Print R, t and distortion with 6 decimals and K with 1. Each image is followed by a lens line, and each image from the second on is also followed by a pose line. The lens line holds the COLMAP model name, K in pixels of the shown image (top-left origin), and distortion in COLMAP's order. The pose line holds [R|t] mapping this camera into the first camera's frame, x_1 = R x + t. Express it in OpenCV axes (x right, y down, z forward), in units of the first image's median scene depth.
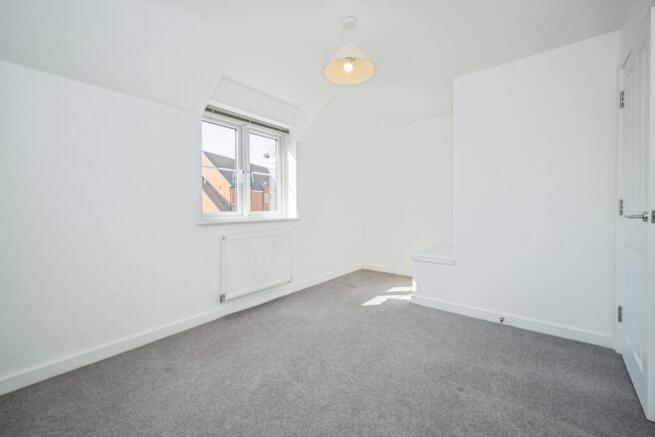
lens RADIAL K [[263.2, 0, 328.6], [0, 263.2, 209.8], [0, 0, 1]] dist [0.000244, 0.000044]
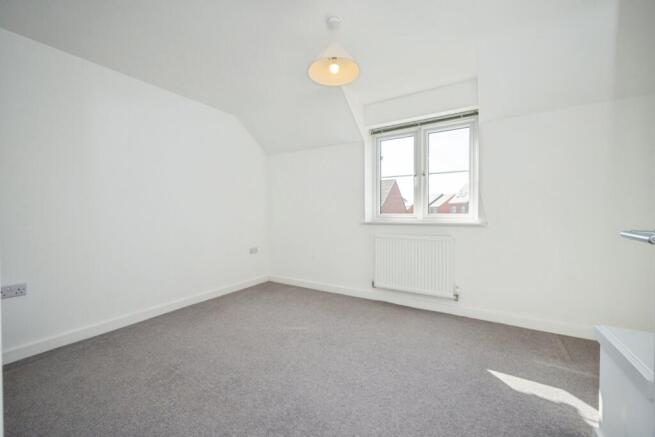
lens RADIAL K [[263.2, 0, 328.6], [0, 263.2, 209.8], [0, 0, 1]] dist [0.000244, 0.000044]
pose [[0.120781, -0.001829, -0.992677, 0.652121], [-0.002067, 0.999996, -0.002094, -0.005621], [0.992677, 0.002305, 0.120777, 0.533331]]
